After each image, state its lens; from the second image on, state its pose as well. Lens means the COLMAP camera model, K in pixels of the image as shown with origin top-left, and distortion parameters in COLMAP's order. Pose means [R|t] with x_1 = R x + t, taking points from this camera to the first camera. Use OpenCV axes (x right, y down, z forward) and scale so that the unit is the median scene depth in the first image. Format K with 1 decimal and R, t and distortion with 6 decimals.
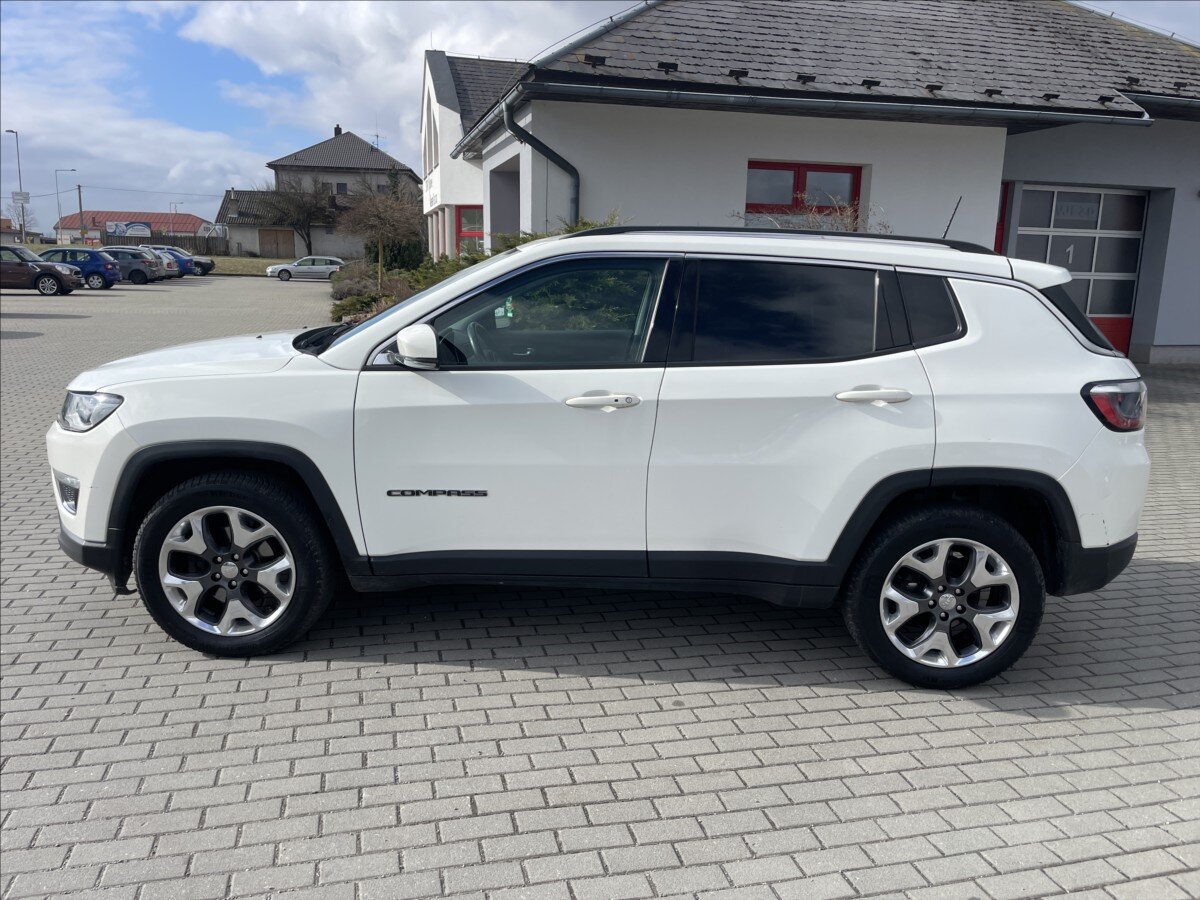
lens RADIAL K [[938.8, 0, 600.0], [0, 938.8, 450.0], [0, 0, 1]] dist [0.082518, -0.120508]
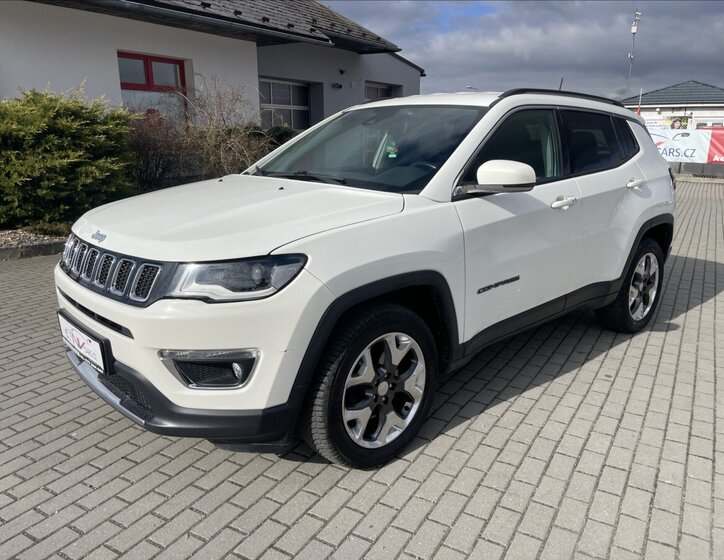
lens RADIAL K [[584.5, 0, 346.4], [0, 584.5, 278.7], [0, 0, 1]] dist [0.079112, -0.116855]
pose [[0.713140, -0.195016, 0.673350, -0.876545], [0.158241, 0.980517, 0.116386, -0.093728], [-0.682928, 0.023552, 0.730106, 0.511247]]
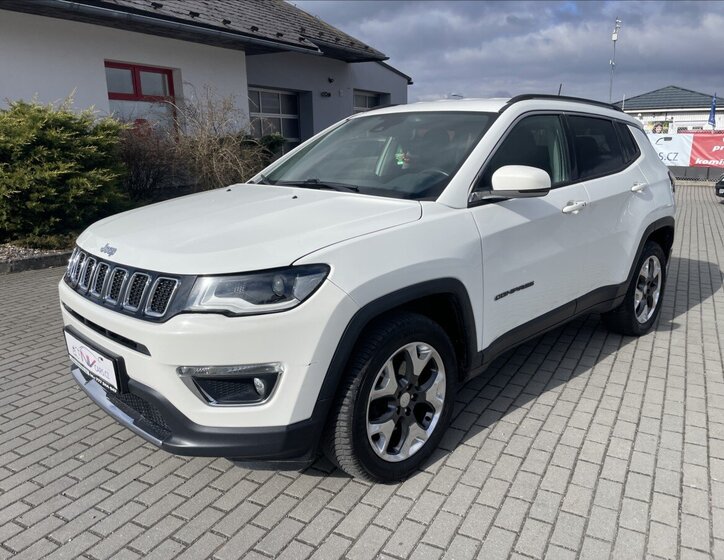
lens RADIAL K [[584.8, 0, 356.6], [0, 584.8, 274.8], [0, 0, 1]] dist [0.076334, -0.111243]
pose [[0.683091, -0.196270, 0.703466, -0.891524], [0.174225, 0.979196, 0.104022, -0.100696], [-0.709248, 0.051505, 0.703075, 0.547172]]
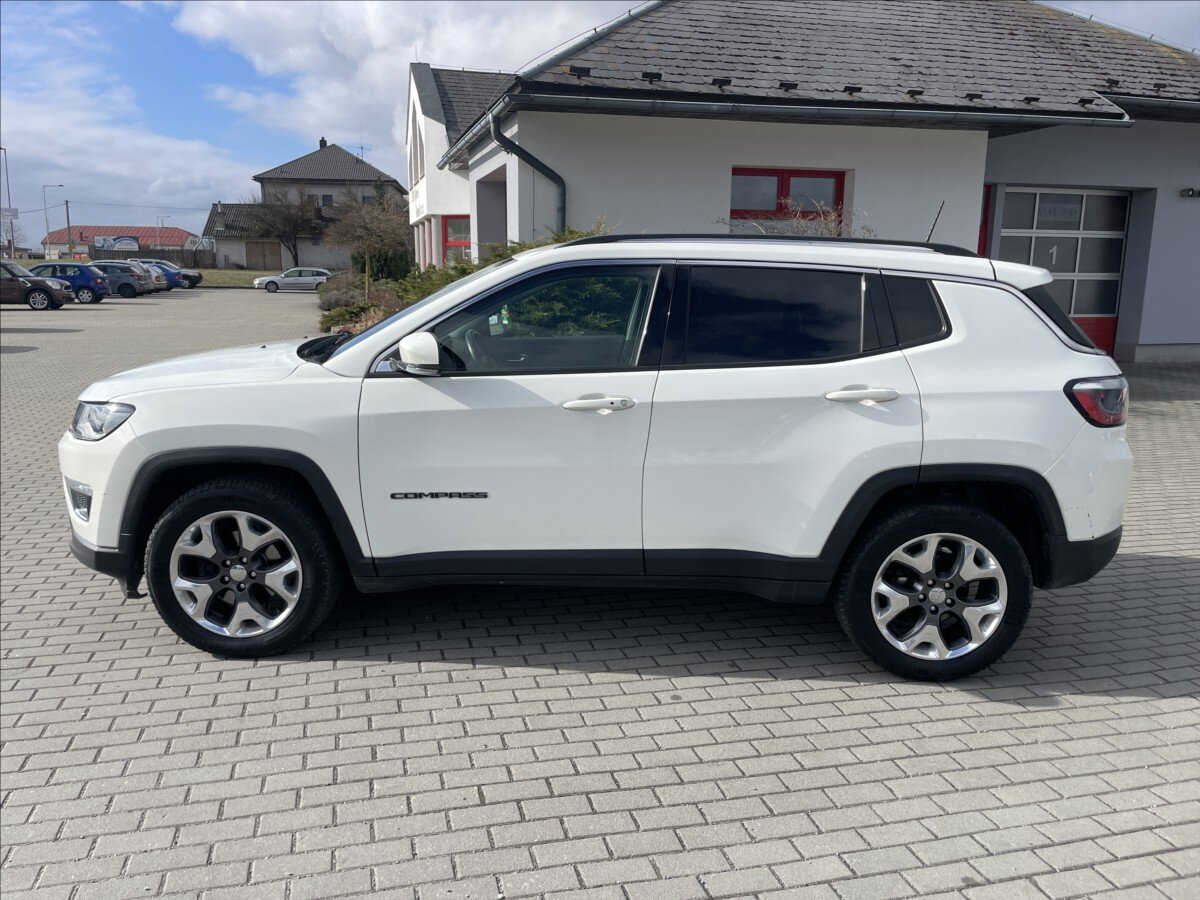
lens RADIAL K [[938.8, 0, 580.3], [0, 938.8, 447.2], [0, 0, 1]] dist [0.084184, -0.125215]
pose [[0.999898, -0.012836, -0.006248, -0.010603], [0.012771, 0.999864, -0.010400, 0.005406], [0.006380, 0.010319, 0.999926, -0.029258]]
